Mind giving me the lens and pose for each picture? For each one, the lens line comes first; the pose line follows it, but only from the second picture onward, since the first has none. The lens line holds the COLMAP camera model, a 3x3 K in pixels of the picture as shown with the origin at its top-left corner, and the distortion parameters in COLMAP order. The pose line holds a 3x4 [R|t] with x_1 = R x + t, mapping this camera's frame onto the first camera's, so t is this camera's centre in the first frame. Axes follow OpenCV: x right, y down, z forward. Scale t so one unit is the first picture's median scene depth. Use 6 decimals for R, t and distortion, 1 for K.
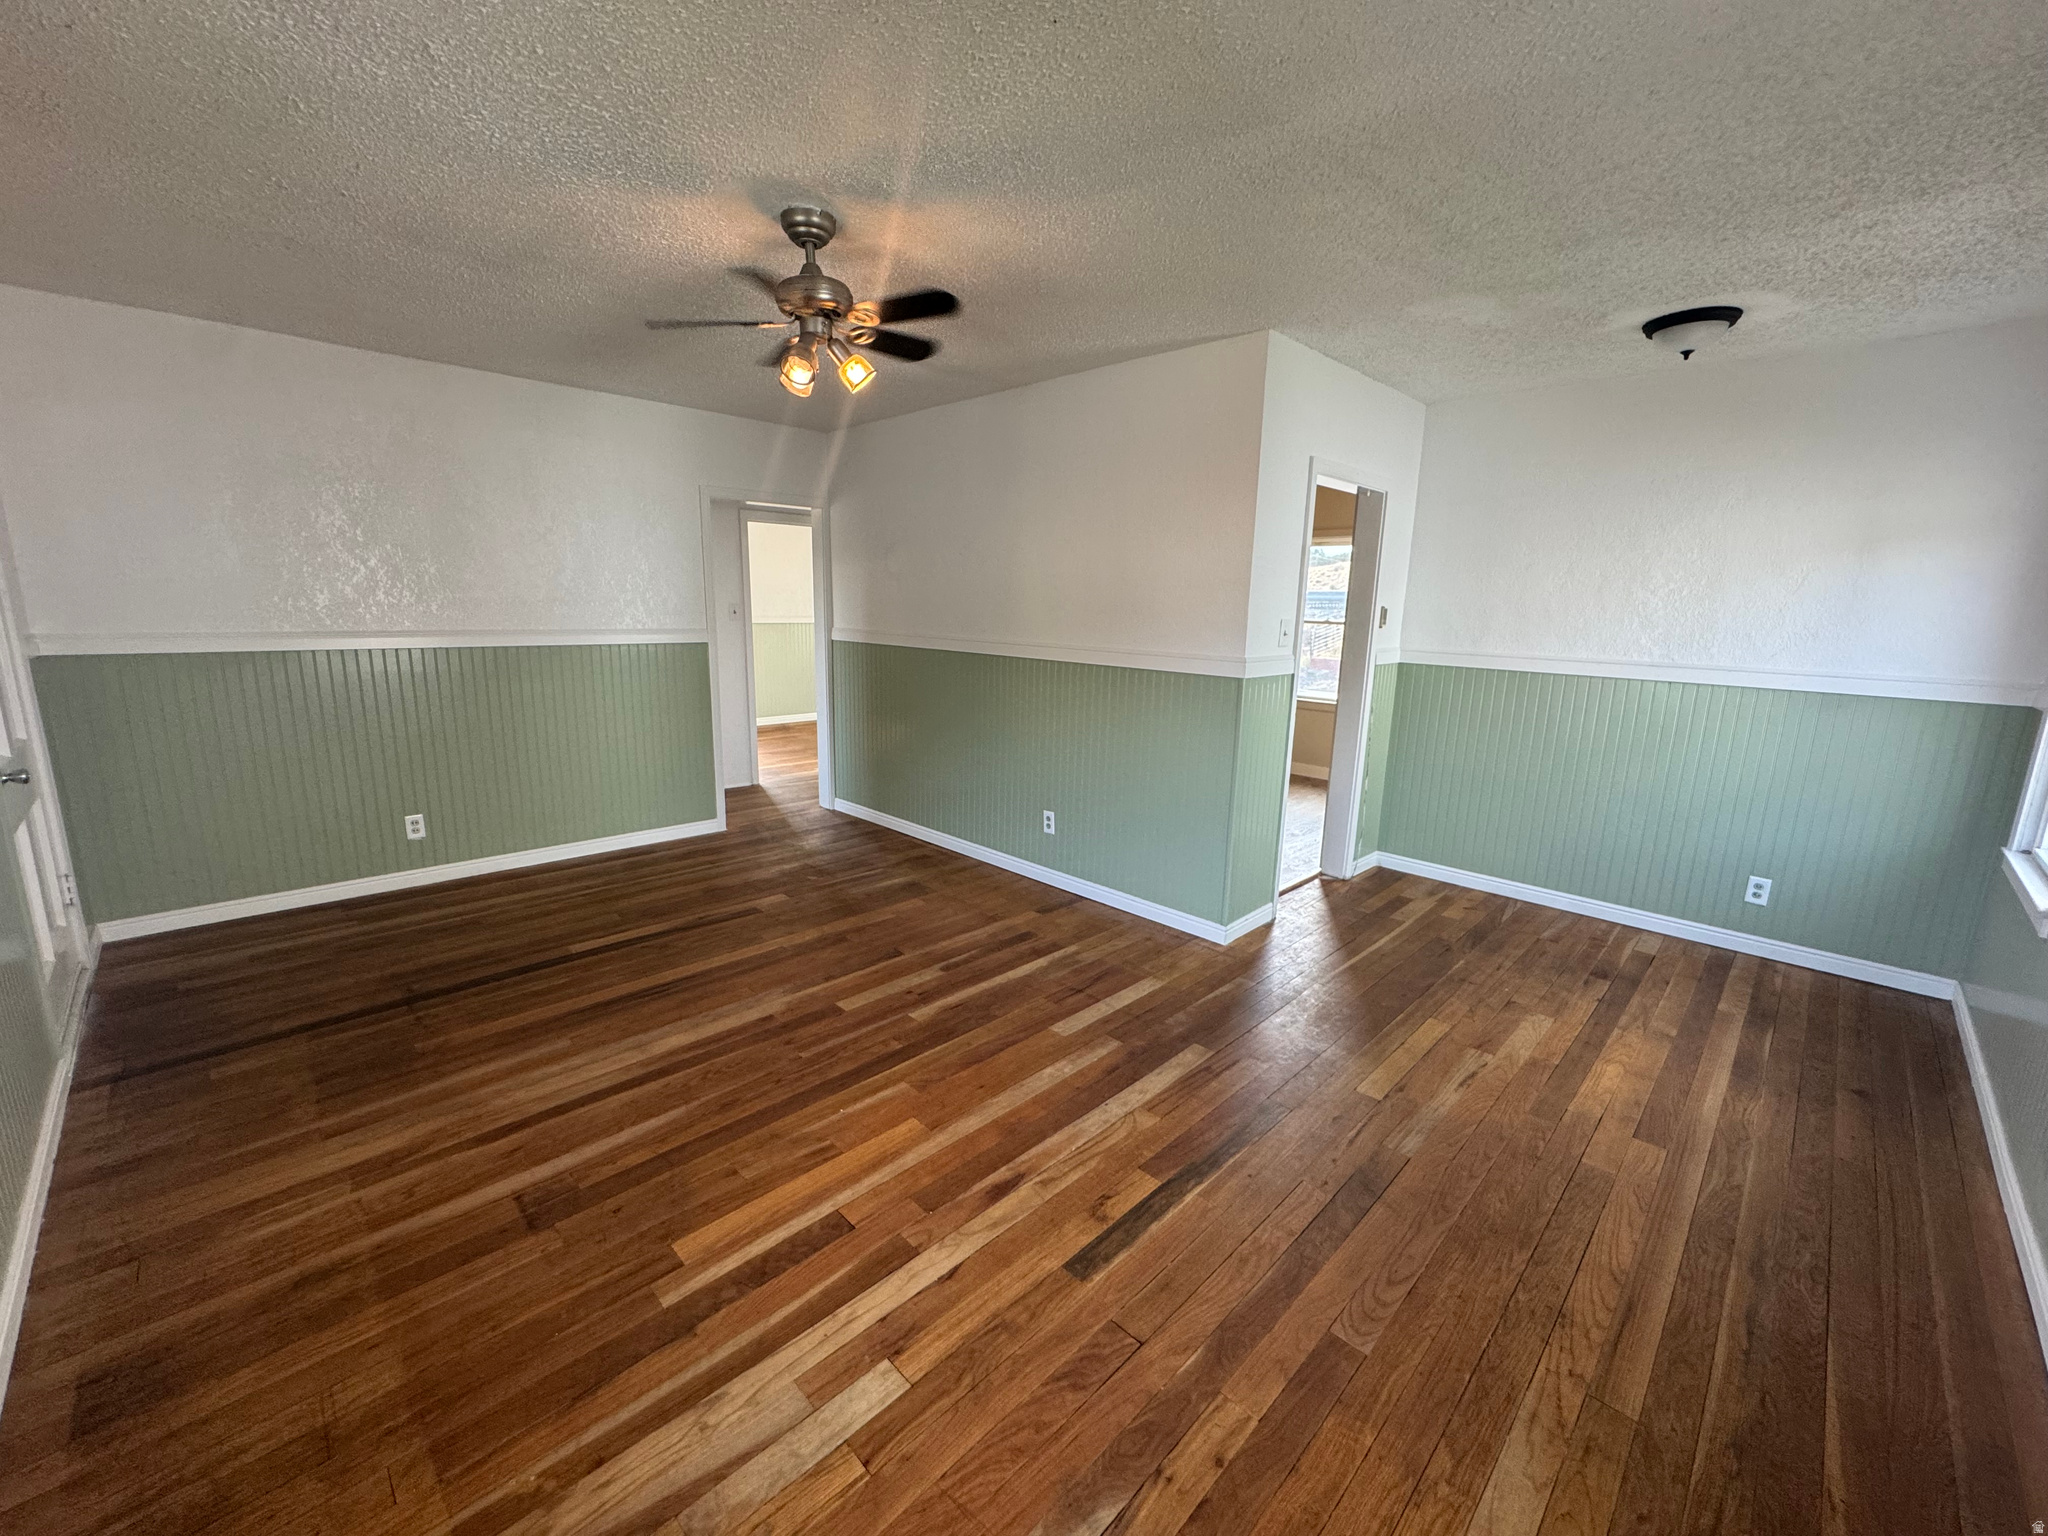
lens RADIAL K [[820.1, 0, 1023.5], [0, 820.1, 755.7], [0, 0, 1]] dist [-0.004055, 0.000614]
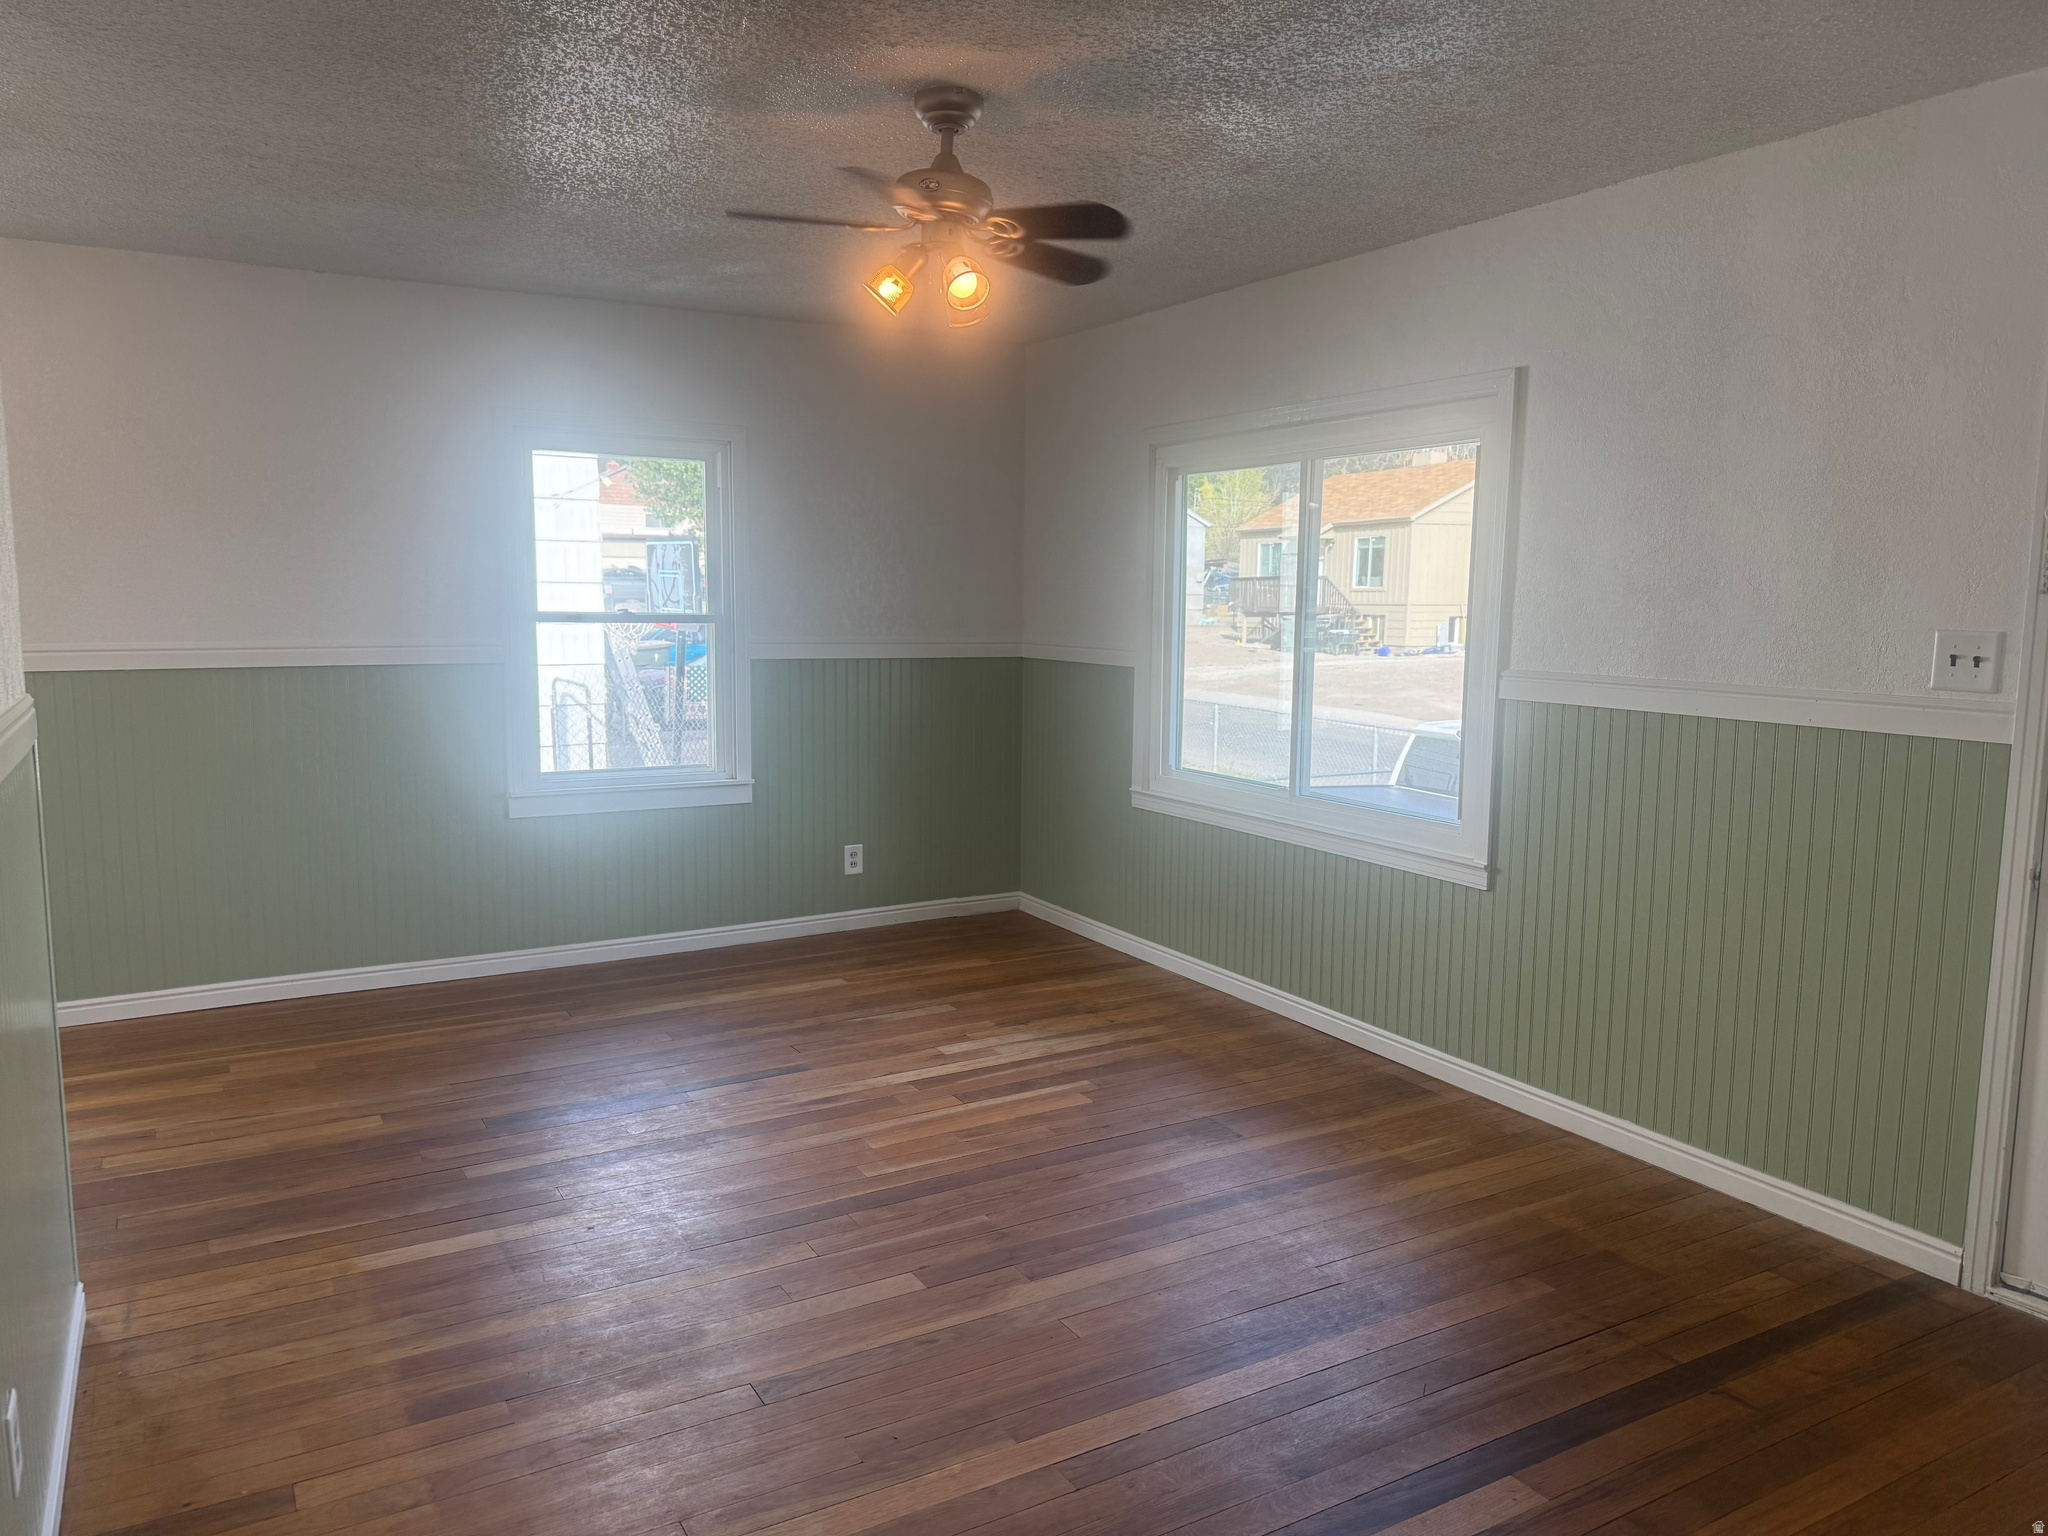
lens RADIAL K [[1439.9, 0, 1026.1], [0, 1439.9, 753.5], [0, 0, 1]] dist [0.013005, -0.020708]
pose [[-0.965725, -0.062448, 0.251943, -0.598118], [0.016841, 0.953509, 0.300892, -0.406052], [-0.259021, 0.294822, -0.919776, 2.034376]]
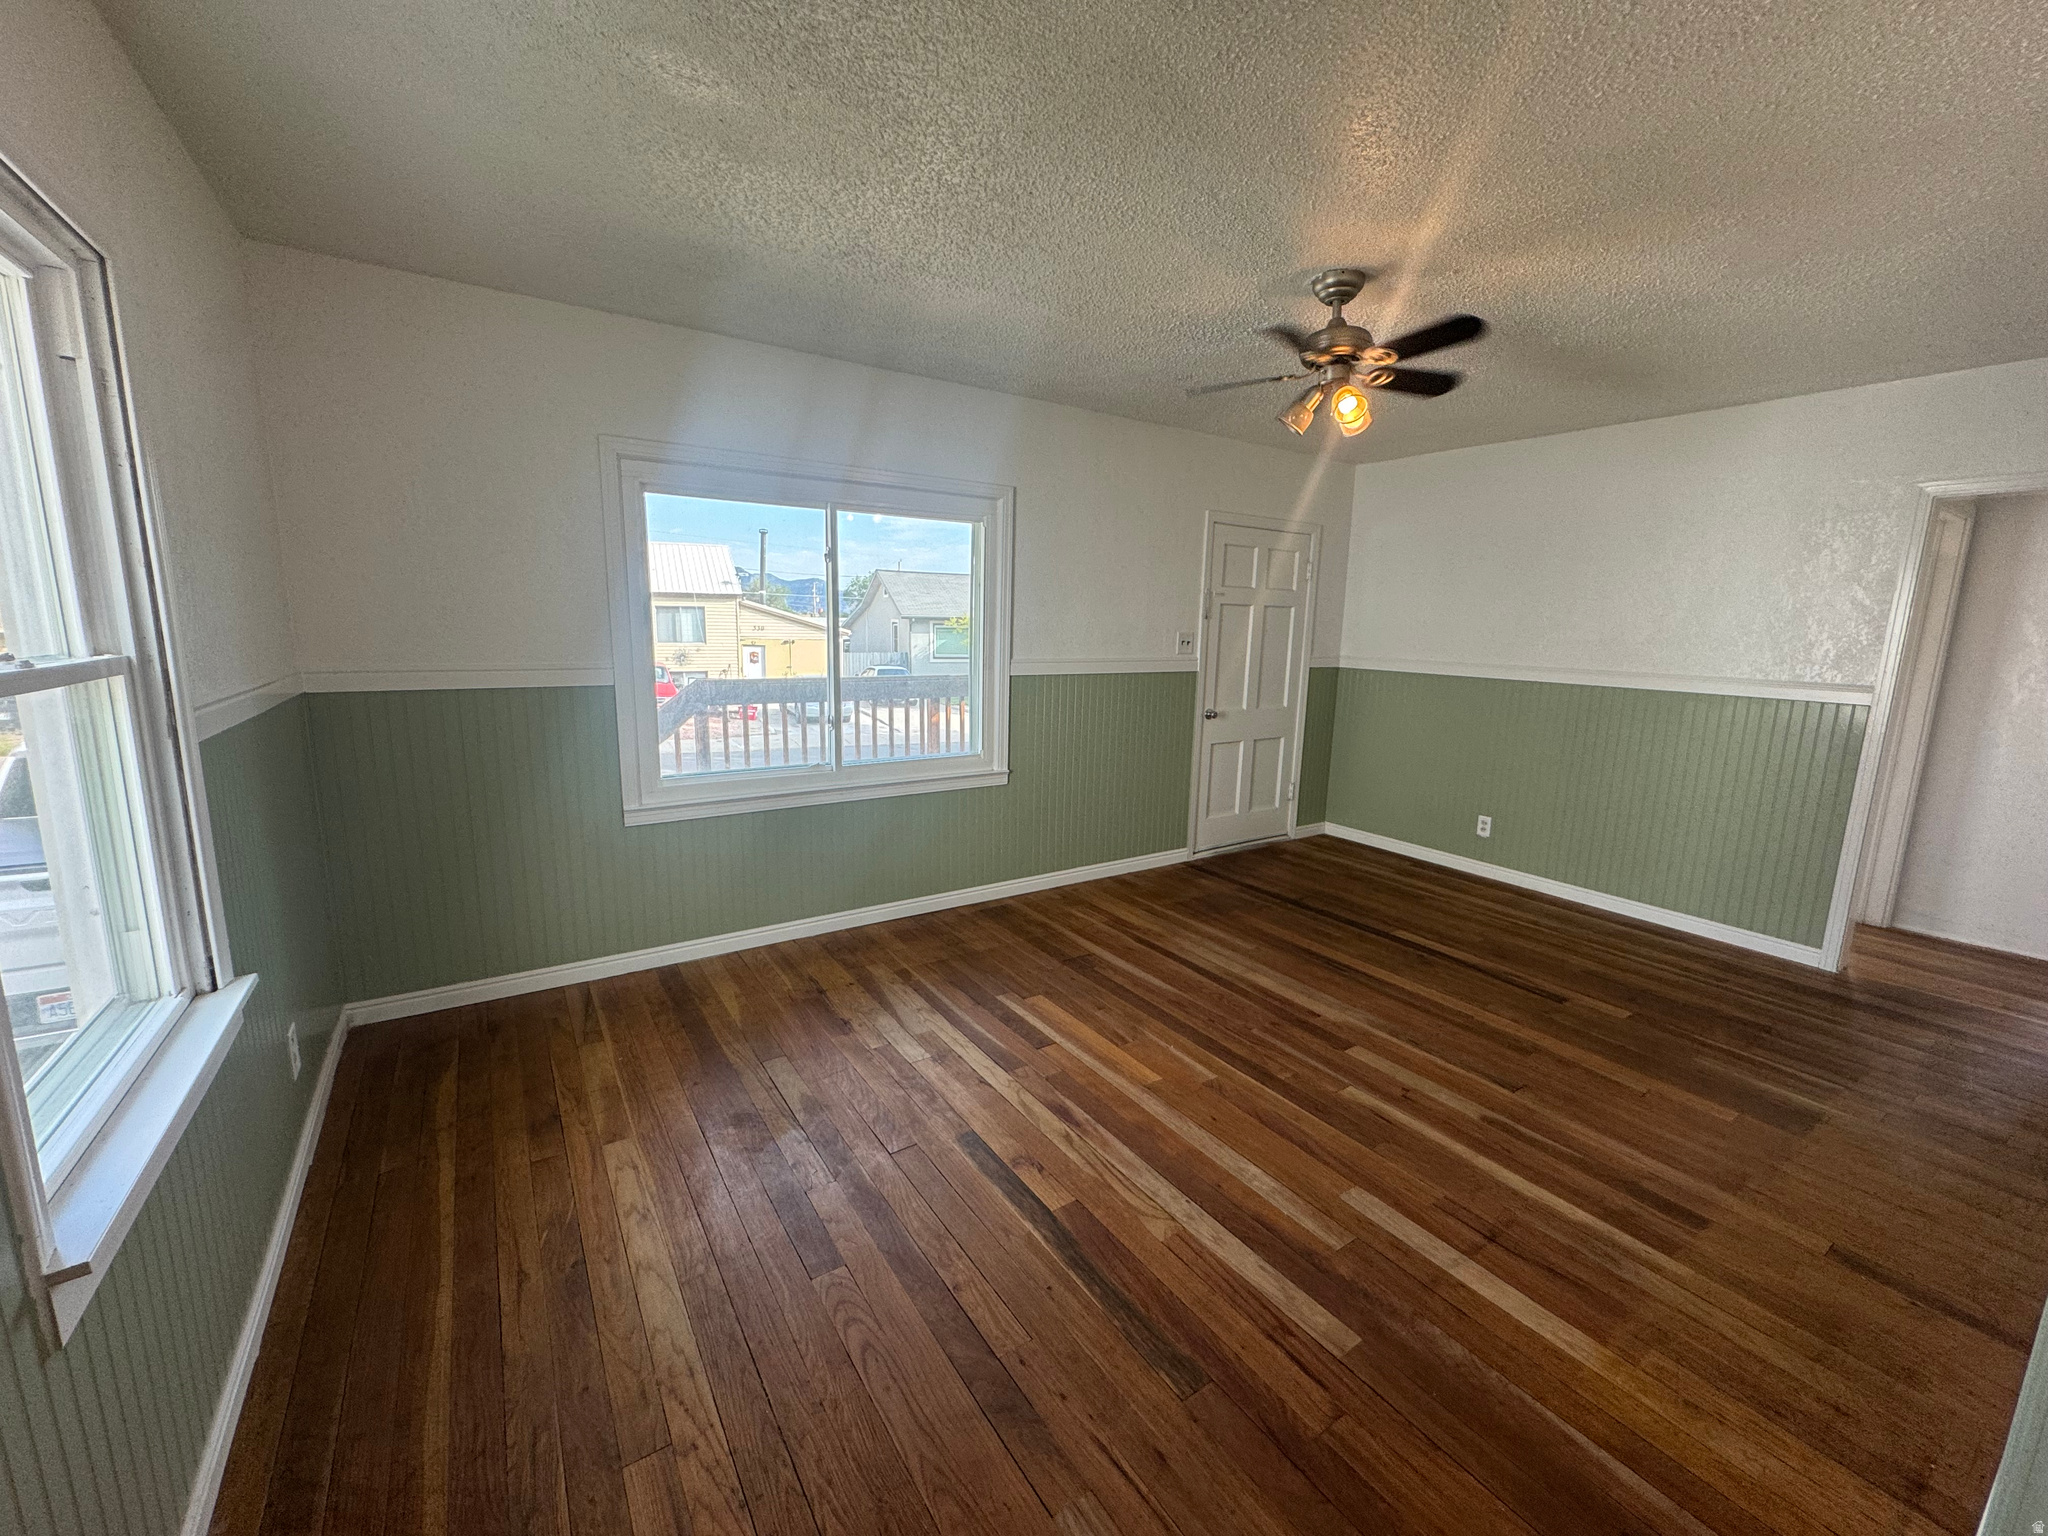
lens RADIAL K [[820.1, 0, 1032.3], [0, 820.1, 759.6], [0, 0, 1]] dist [-0.004055, 0.000614]
pose [[-0.187782, 0.139793, -0.972212, 0.822183], [-0.211233, 0.960911, 0.178968, -0.125620], [0.959228, 0.238971, -0.150913, 0.787984]]
